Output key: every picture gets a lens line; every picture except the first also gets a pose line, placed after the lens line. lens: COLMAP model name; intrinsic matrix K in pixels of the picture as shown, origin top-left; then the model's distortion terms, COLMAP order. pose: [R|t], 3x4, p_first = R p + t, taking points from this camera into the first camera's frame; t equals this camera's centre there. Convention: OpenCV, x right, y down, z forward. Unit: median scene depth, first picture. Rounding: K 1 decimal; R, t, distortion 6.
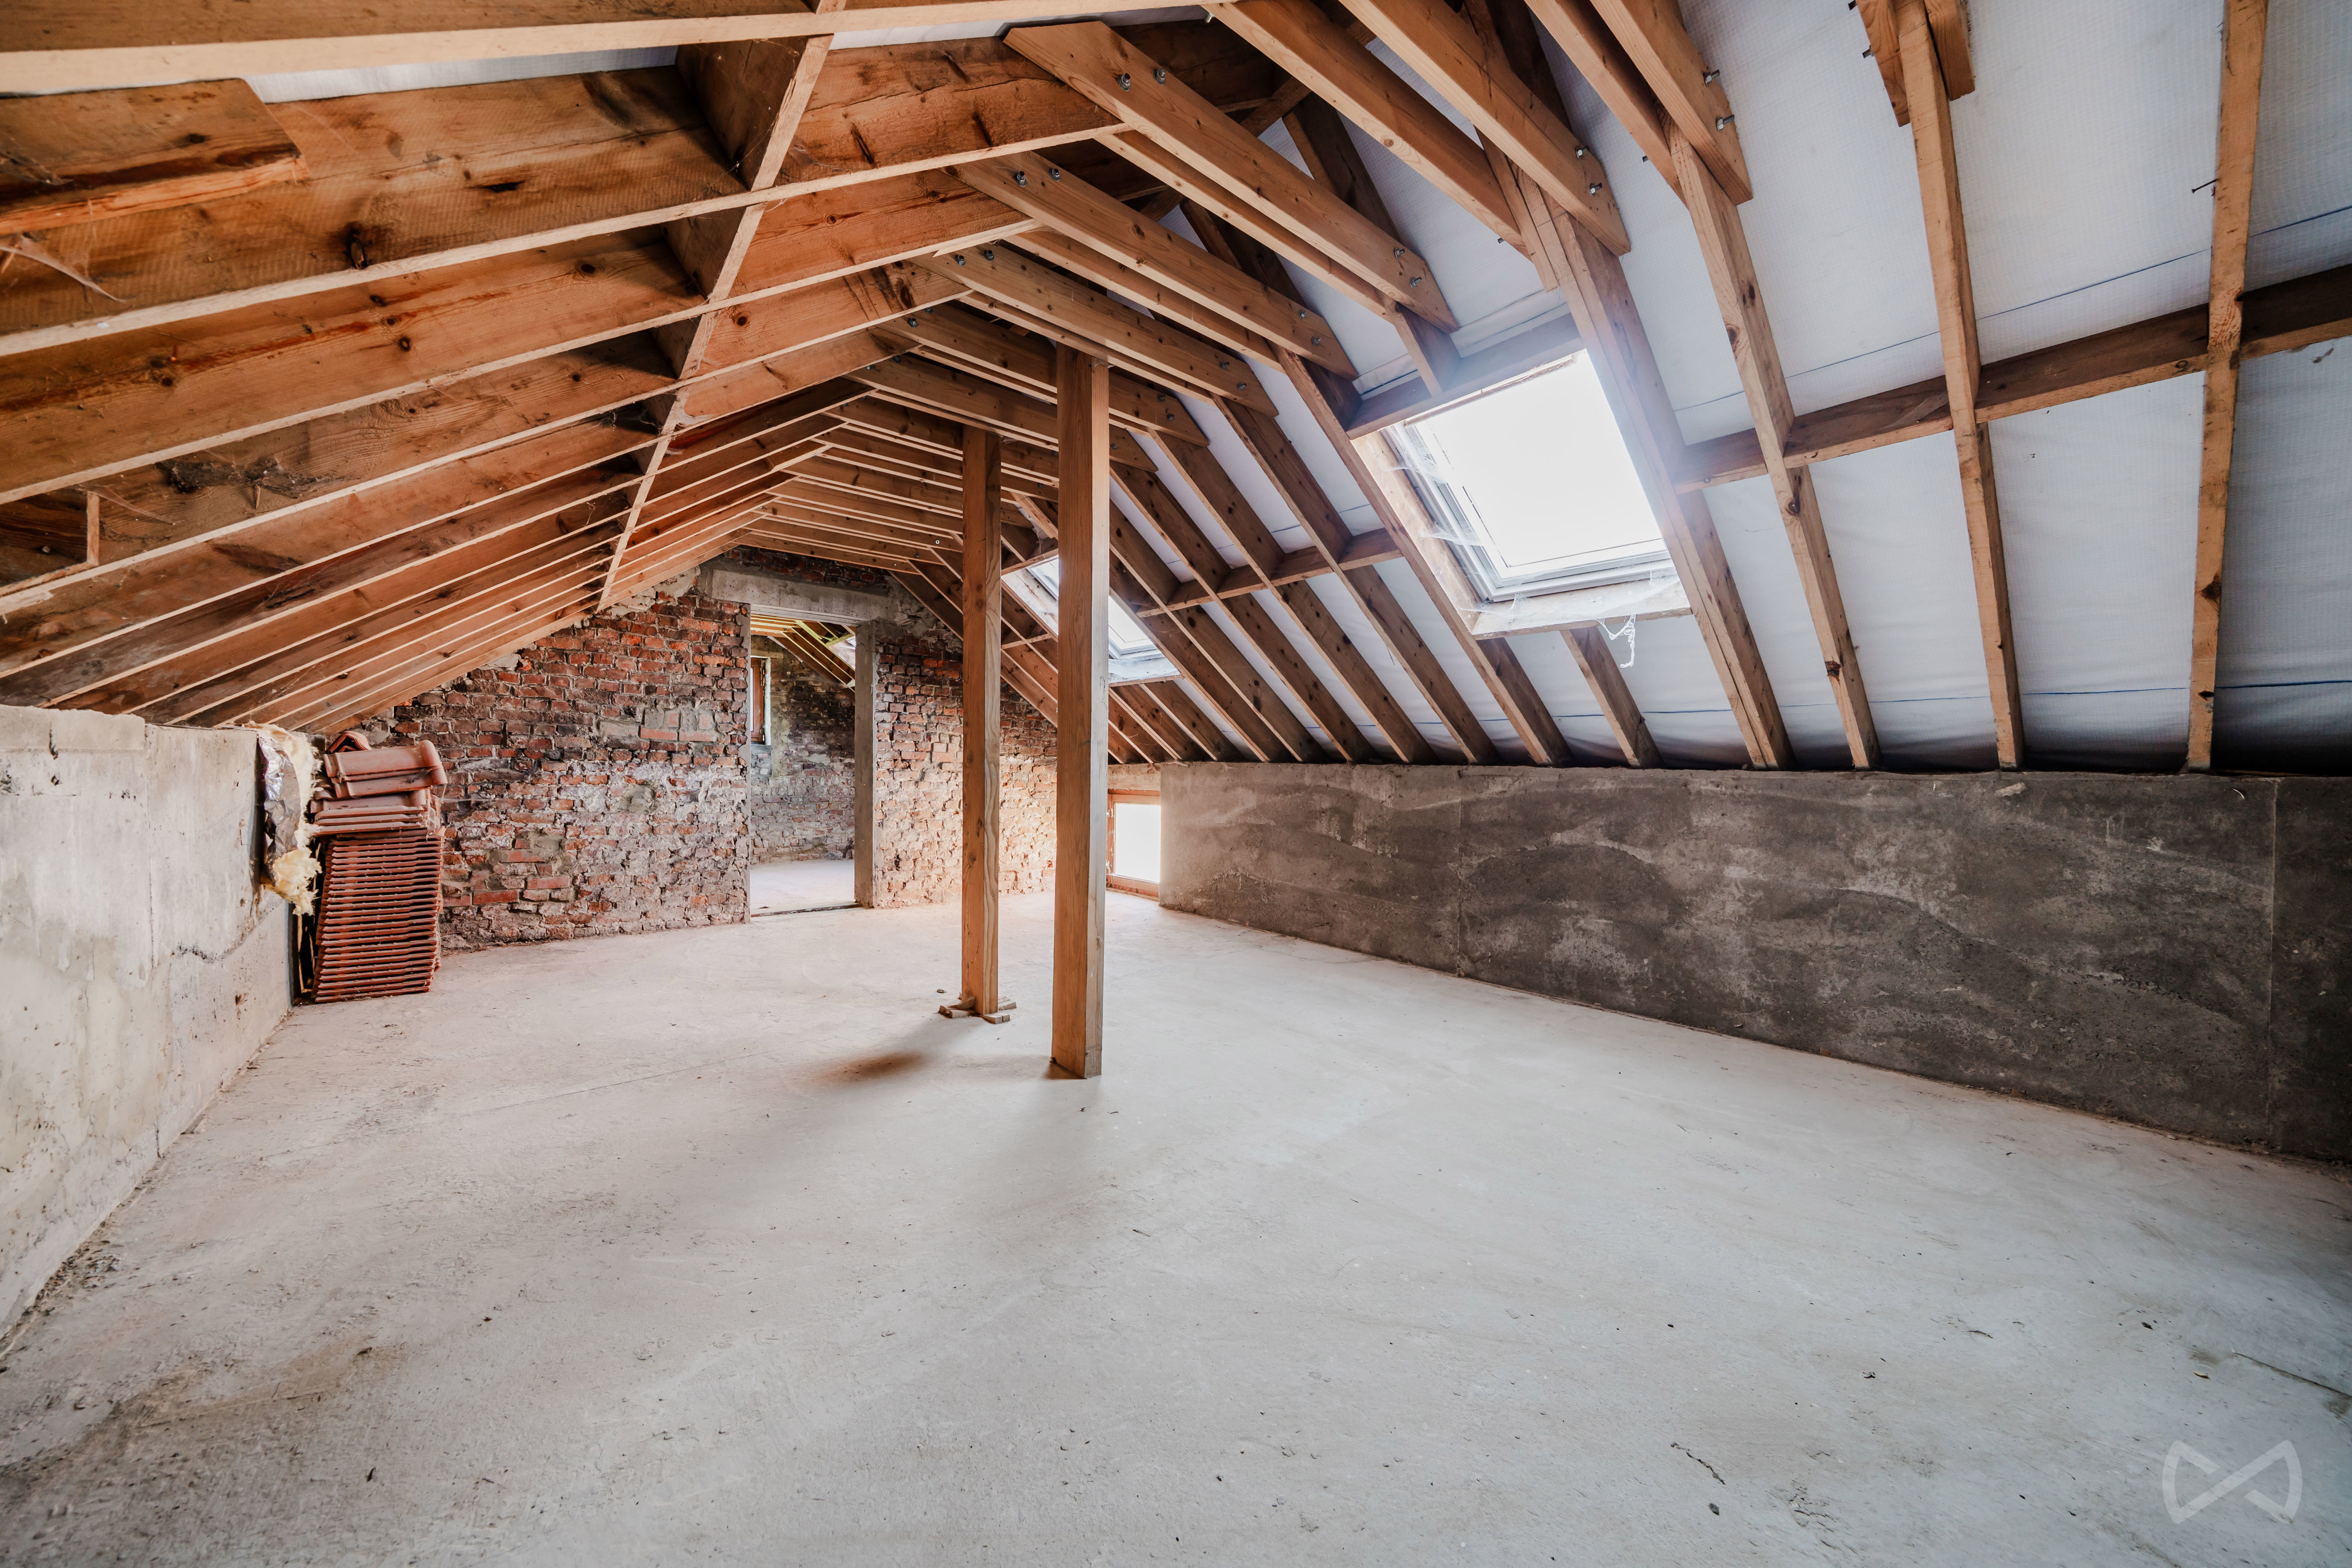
lens RADIAL K [[800.2, 0, 1176.0], [0, 800.2, 784.0], [0, 0, 1]] dist [-0.006048, -0.000051]
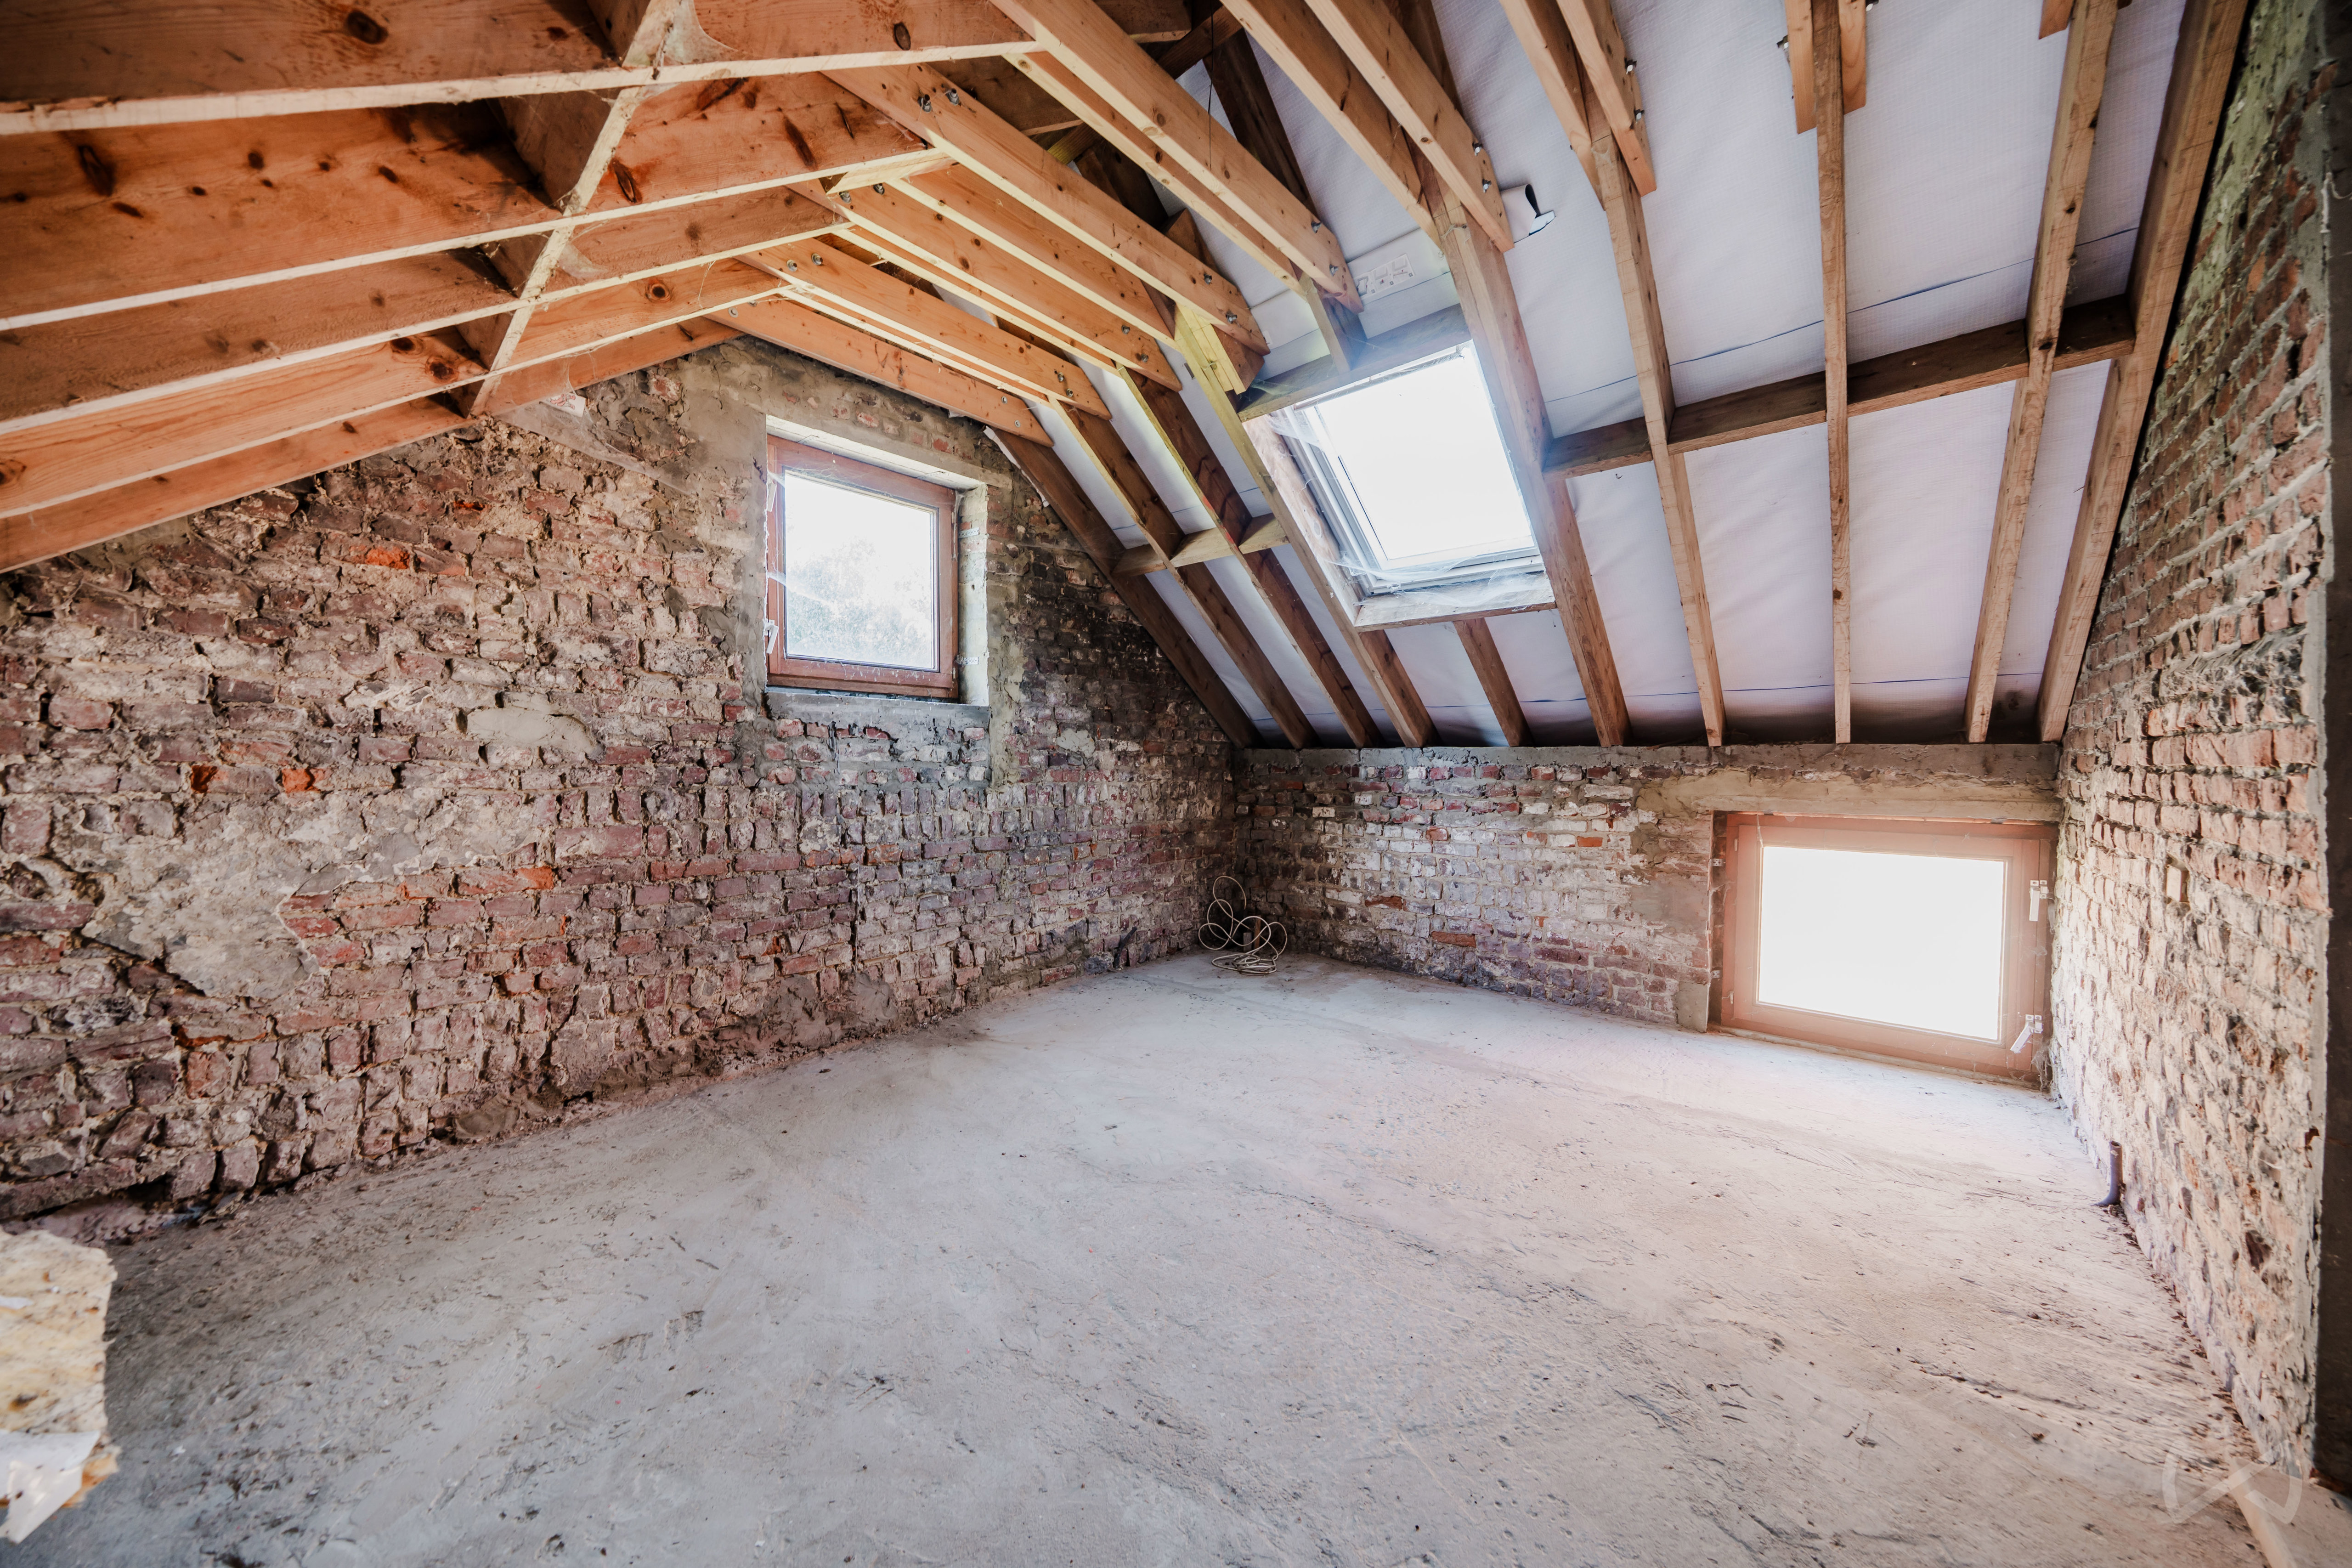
lens RADIAL K [[790.7, 0, 1099.0], [0, 790.7, 785.7], [0, 0, 1]] dist [-0.001529, -0.000017]
pose [[0.995870, -0.014522, 0.089618, -0.897335], [0.013700, 0.999858, 0.009779, -0.022991], [-0.089747, -0.008511, 0.995928, 1.106043]]
